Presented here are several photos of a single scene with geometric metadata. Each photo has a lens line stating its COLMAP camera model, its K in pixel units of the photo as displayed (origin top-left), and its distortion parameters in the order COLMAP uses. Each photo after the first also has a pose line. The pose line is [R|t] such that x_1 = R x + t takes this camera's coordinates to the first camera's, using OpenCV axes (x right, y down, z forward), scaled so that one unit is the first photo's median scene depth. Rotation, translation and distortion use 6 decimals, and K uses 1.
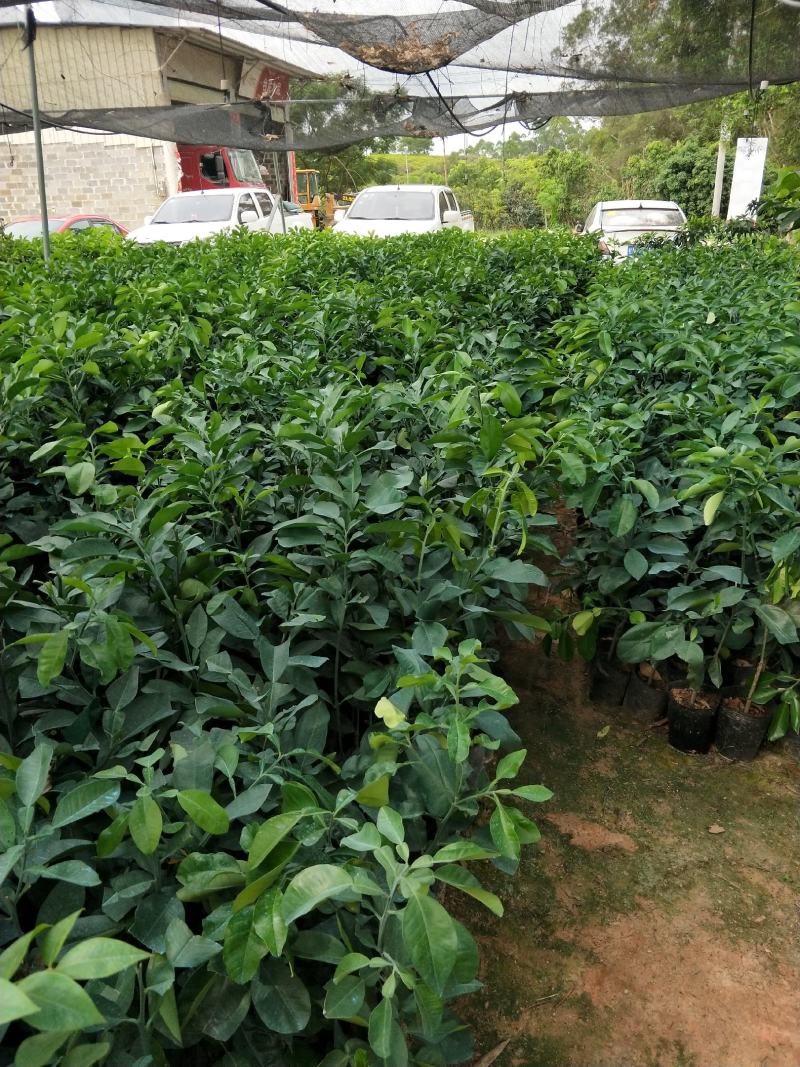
lens RADIAL K [[874.5, 0, 393.4], [0, 874.5, 531.0], [0, 0, 1]] dist [0.049924, -0.076613]
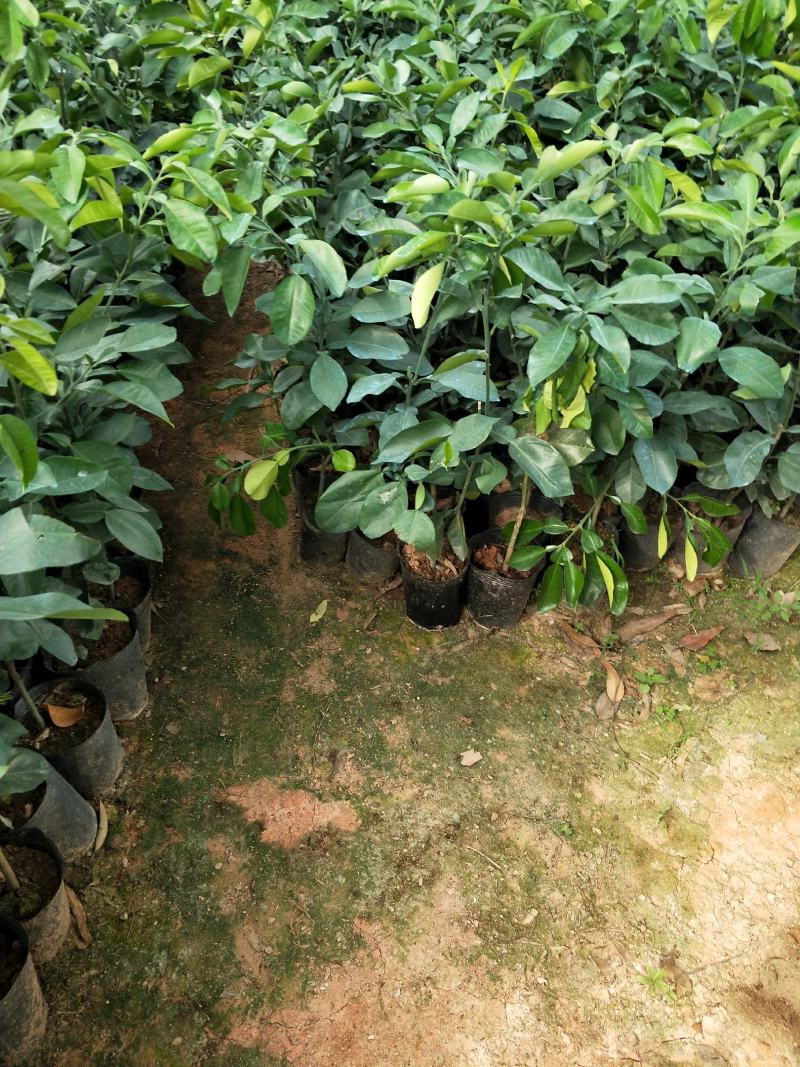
lens RADIAL K [[874.5, 0, 399.6], [0, 874.5, 528.4], [0, 0, 1]] dist [0.049924, -0.076613]
pose [[0.964712, -0.163968, 0.206021, 0.191528], [0.085217, 0.934758, 0.344914, -0.077778], [-0.249135, -0.315187, 0.915745, 0.416707]]
